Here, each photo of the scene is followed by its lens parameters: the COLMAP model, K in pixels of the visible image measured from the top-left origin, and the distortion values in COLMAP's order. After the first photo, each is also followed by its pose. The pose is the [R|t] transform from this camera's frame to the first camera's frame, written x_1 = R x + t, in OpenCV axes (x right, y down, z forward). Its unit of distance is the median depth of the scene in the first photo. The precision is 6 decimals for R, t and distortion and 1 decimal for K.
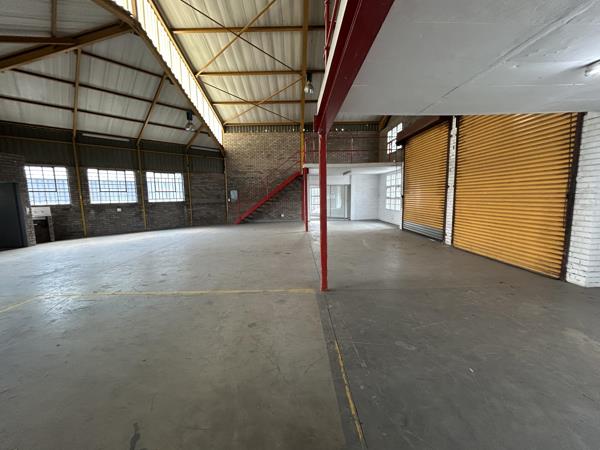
lens RADIAL K [[242.7, 0, 298.9], [0, 242.7, 222.2], [0, 0, 1]] dist [-0.003670, -0.000189]
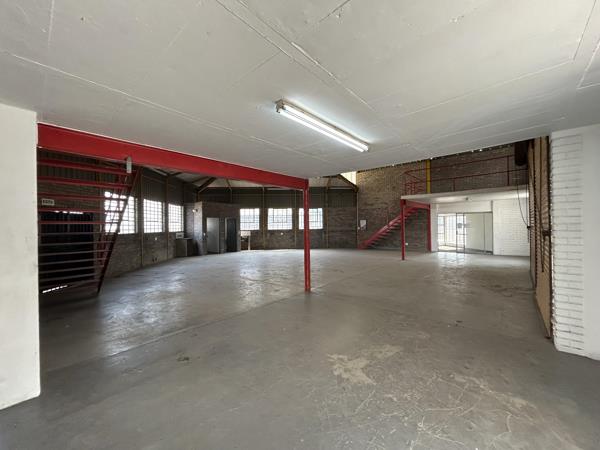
lens RADIAL K [[242.7, 0, 300.4], [0, 242.7, 225.7], [0, 0, 1]] dist [-0.003670, -0.000189]
pose [[0.736384, 0.008619, -0.676509, 0.368841], [-0.072281, 0.995198, -0.065999, -0.007369], [0.672692, 0.097500, 0.733471, -0.059995]]
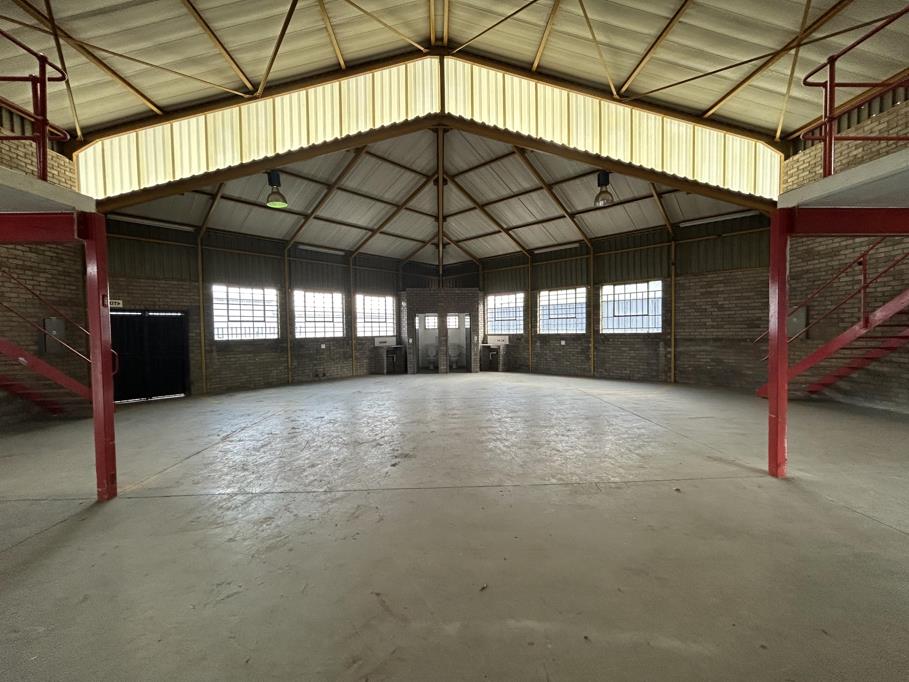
lens RADIAL K [[367.6, 0, 449.8], [0, 367.6, 347.1], [0, 0, 1]] dist [-0.003670, -0.000189]
pose [[0.012676, 0.065818, -0.997751, 0.346892], [-0.090405, 0.993820, 0.064410, -0.073765], [0.995824, 0.089386, 0.018548, 0.596116]]
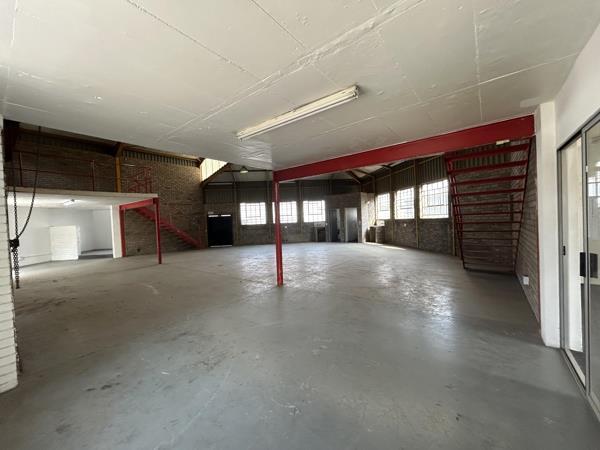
lens RADIAL K [[242.7, 0, 298.4], [0, 242.7, 228.9], [0, 0, 1]] dist [-0.003670, -0.000189]
pose [[-0.631768, 0.074603, -0.771560, 0.390738], [-0.026756, 0.992666, 0.117890, -0.141298], [0.774696, 0.095123, -0.625138, 1.232771]]
